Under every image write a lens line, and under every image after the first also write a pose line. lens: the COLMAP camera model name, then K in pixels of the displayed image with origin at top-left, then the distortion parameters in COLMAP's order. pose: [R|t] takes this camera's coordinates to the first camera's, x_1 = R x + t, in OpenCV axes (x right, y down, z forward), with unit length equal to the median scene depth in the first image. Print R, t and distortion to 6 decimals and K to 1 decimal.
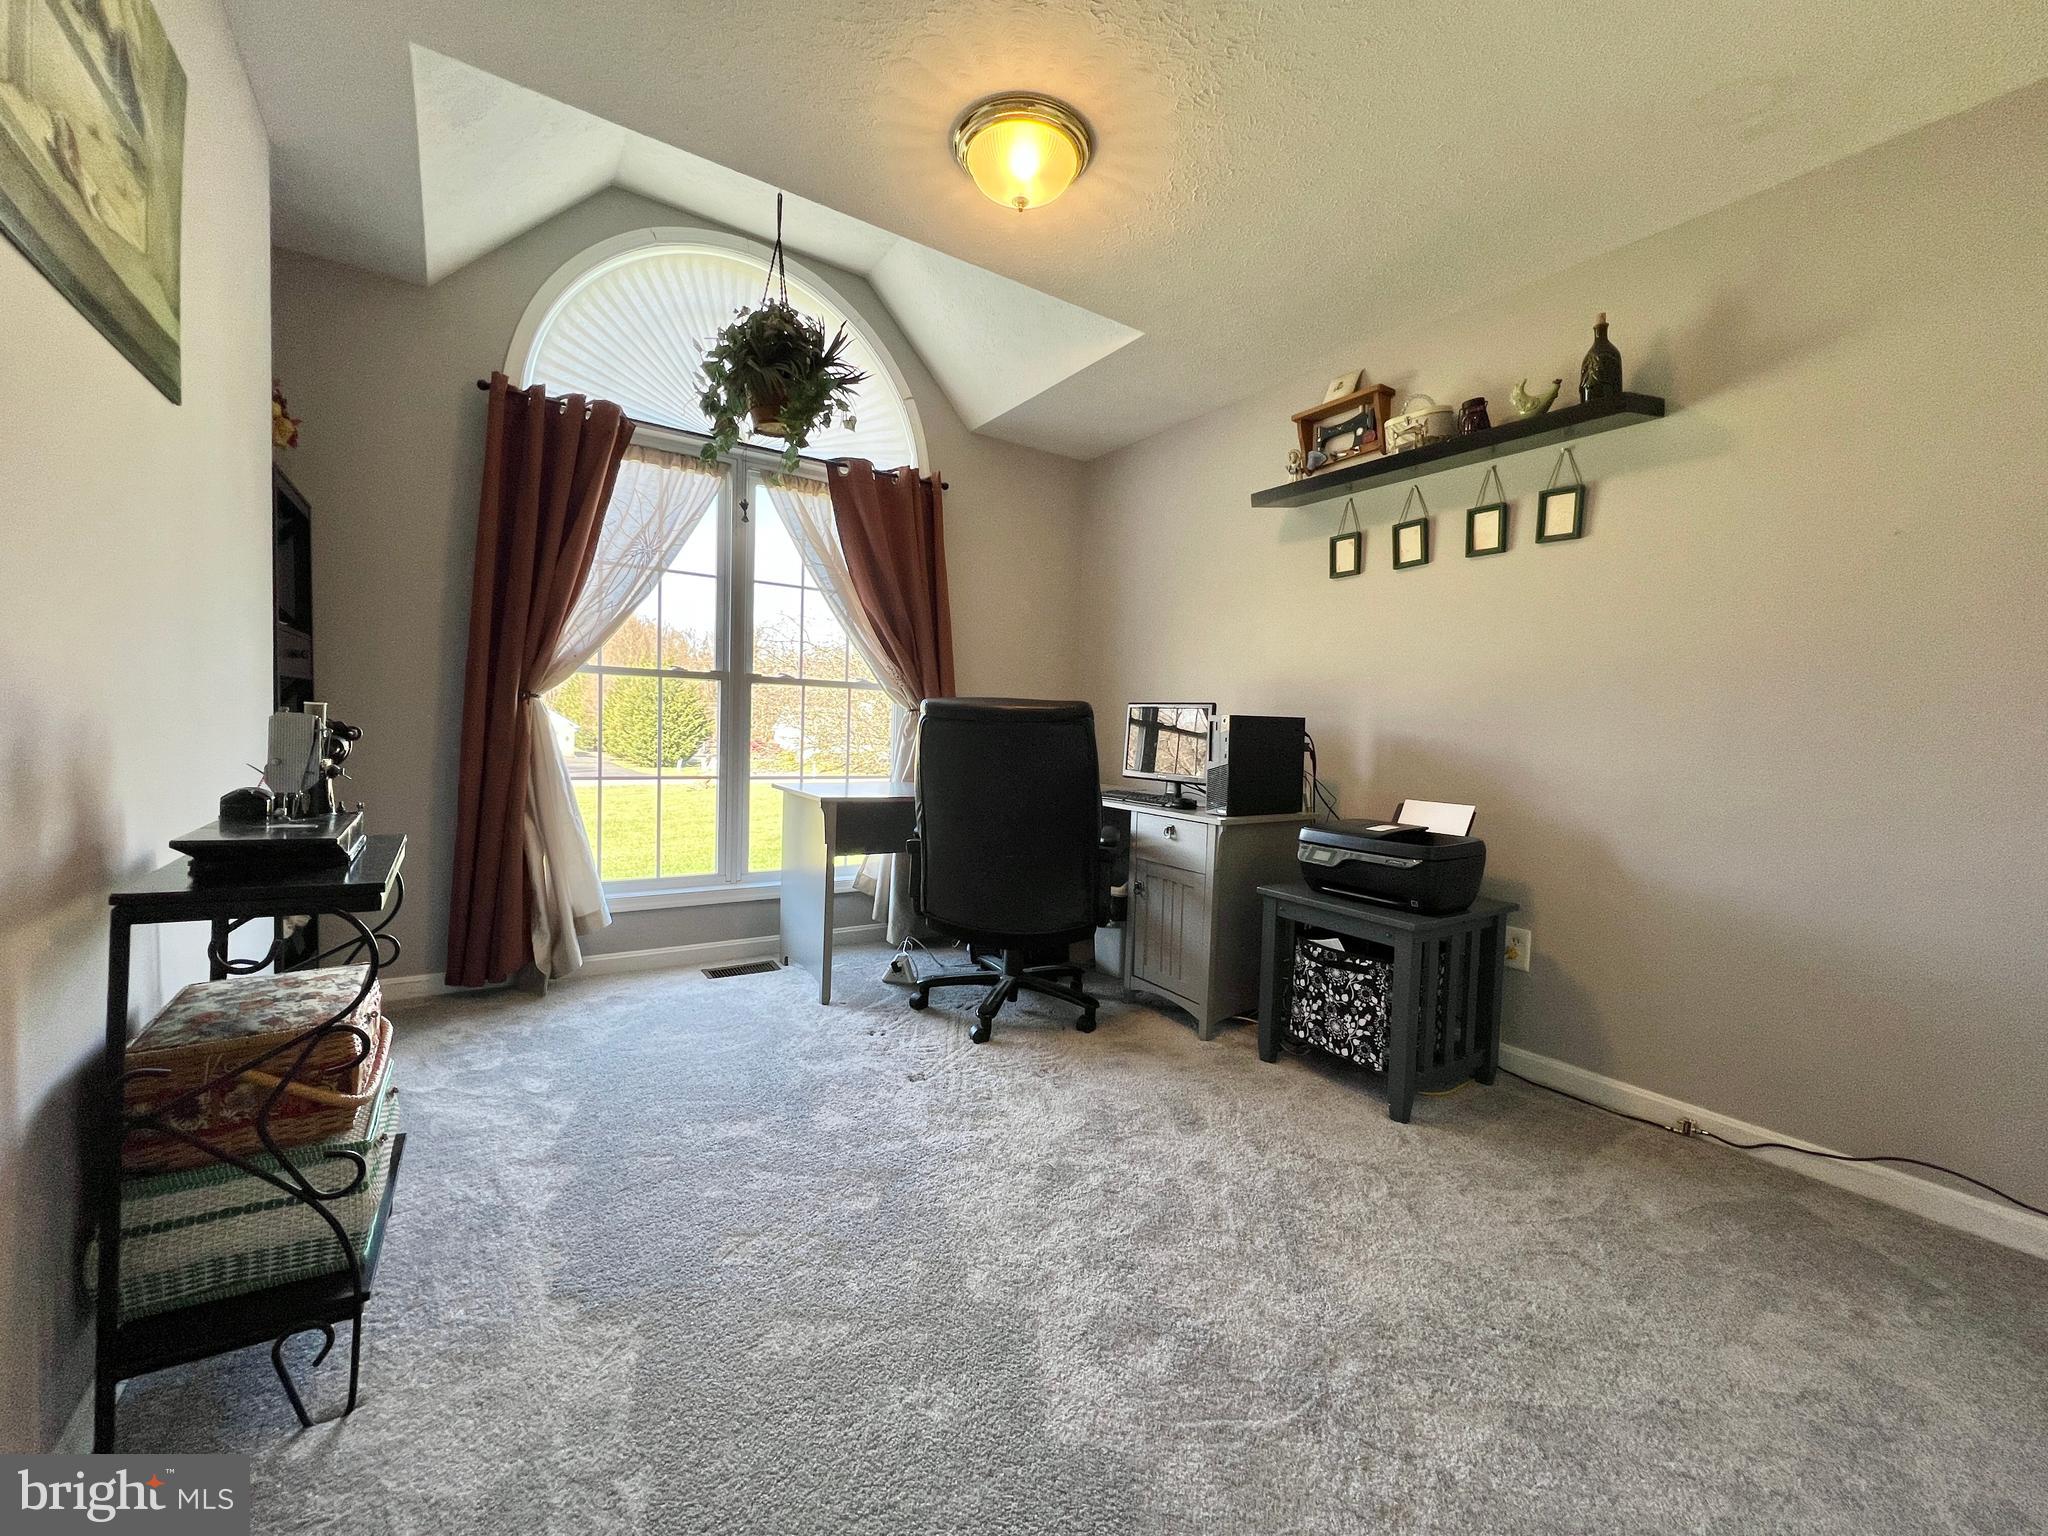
lens RADIAL K [[817.0, 0, 1023.0], [0, 817.0, 764.2], [0, 0, 1]] dist [-0.002462, 0.000133]
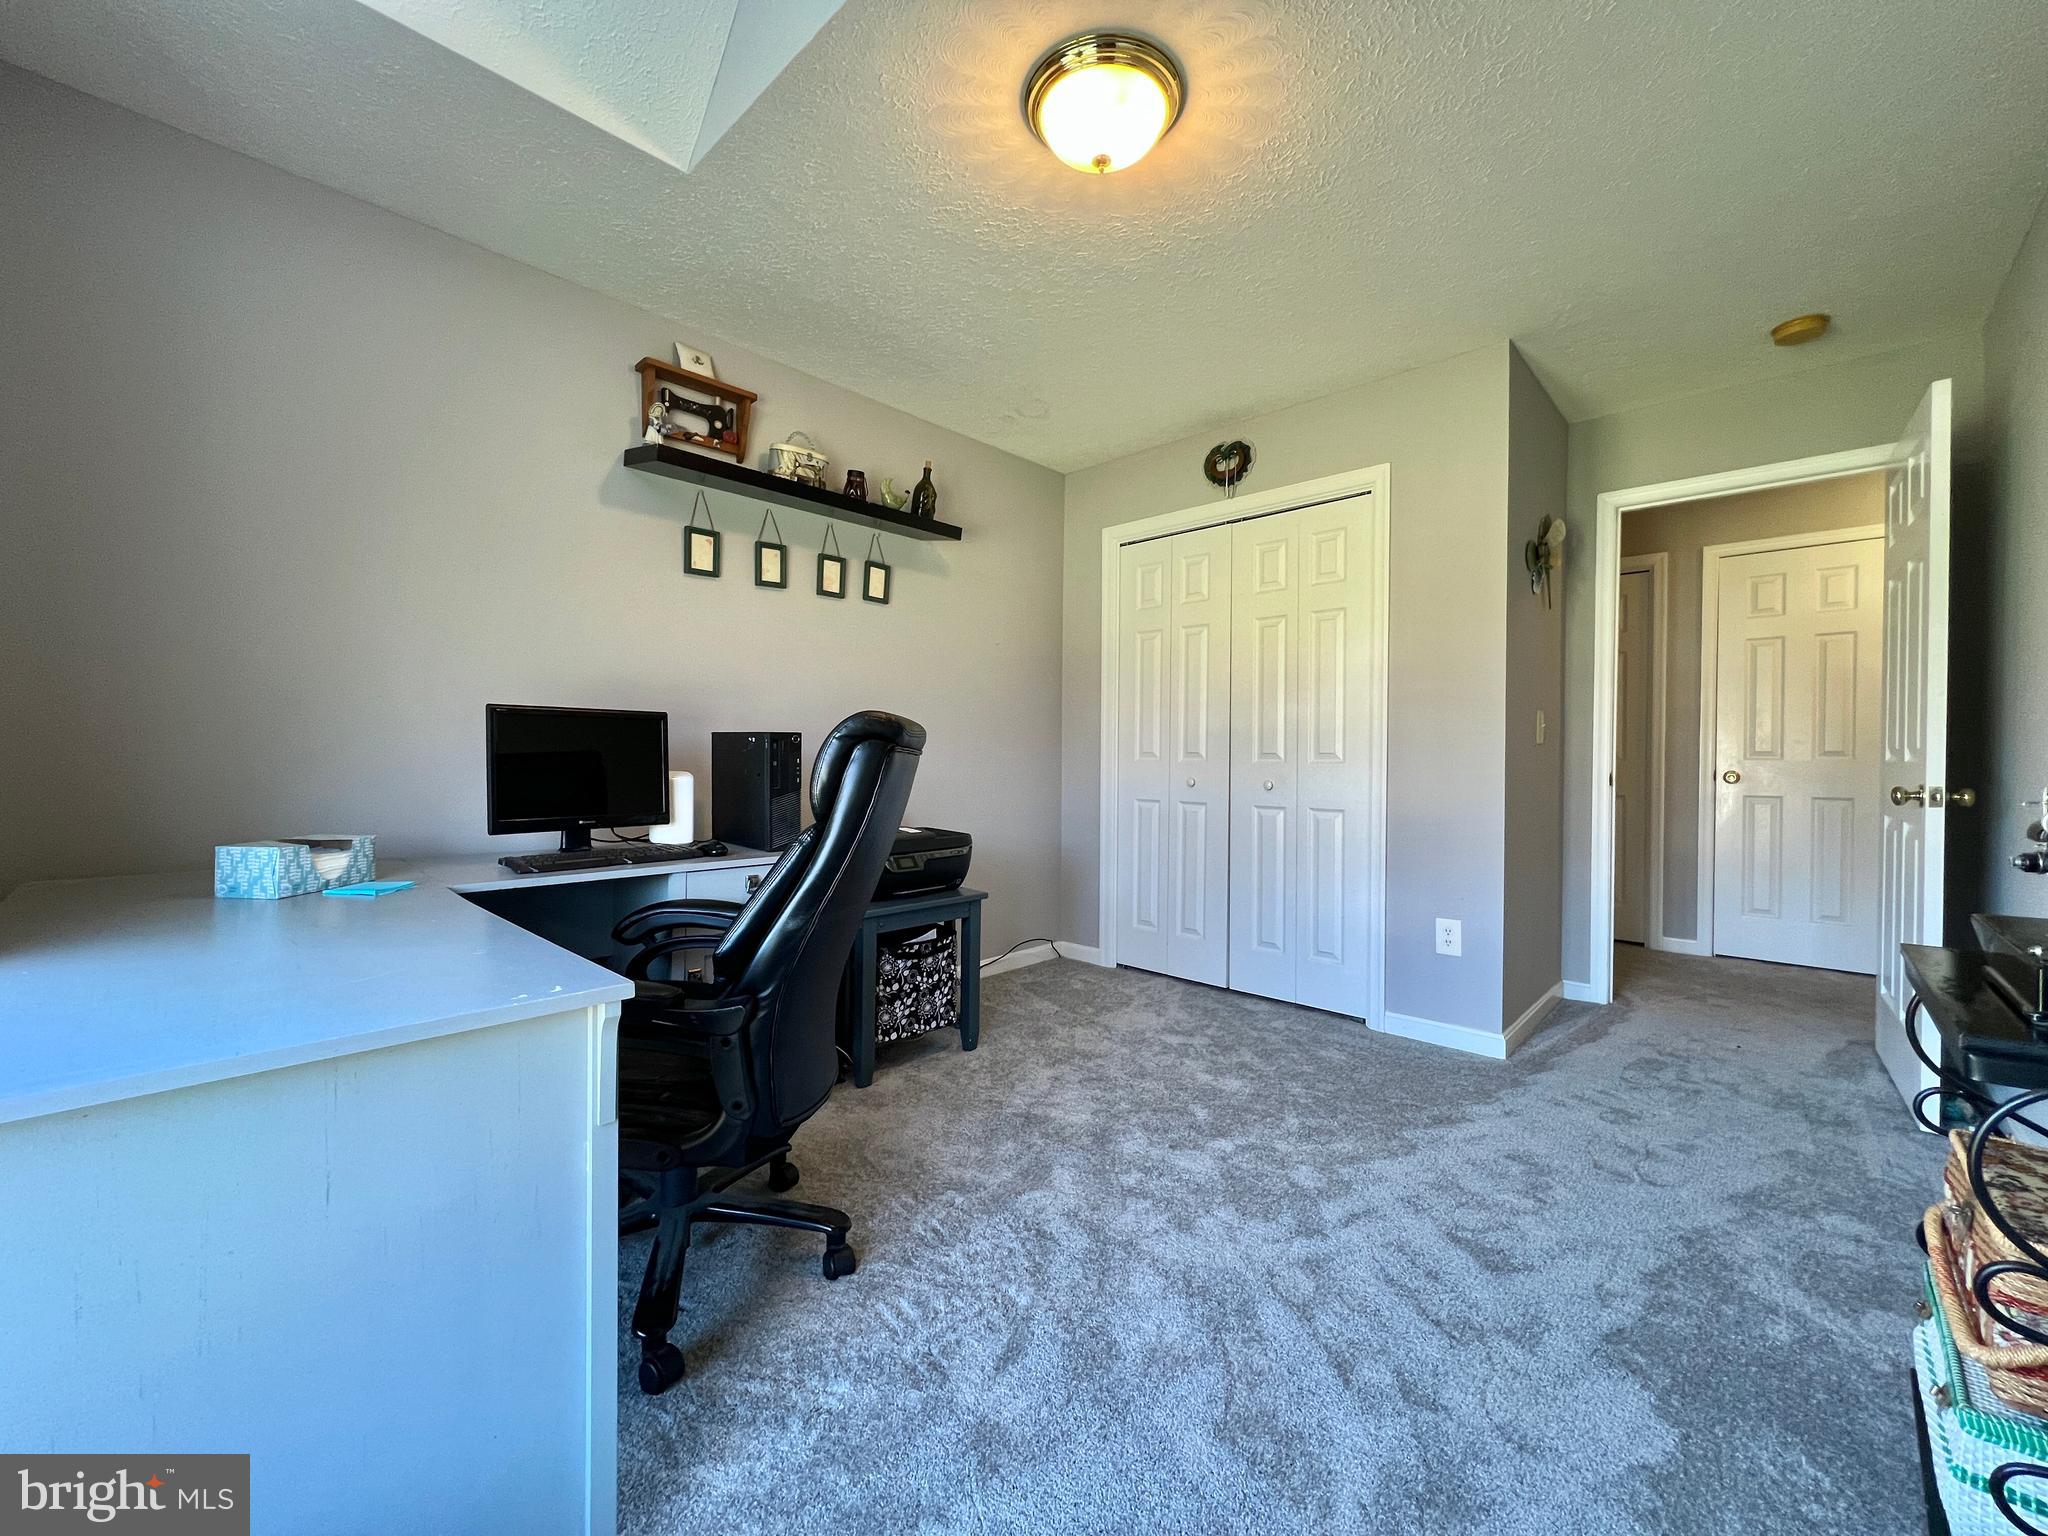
lens RADIAL K [[817.0, 0, 1023.0], [0, 817.0, 764.2], [0, 0, 1]] dist [-0.002462, 0.000133]
pose [[-0.218893, -0.048031, 0.974566, -0.700617], [0.029276, 0.998015, 0.055762, -0.073602], [-0.975309, 0.040738, -0.217053, 1.040301]]
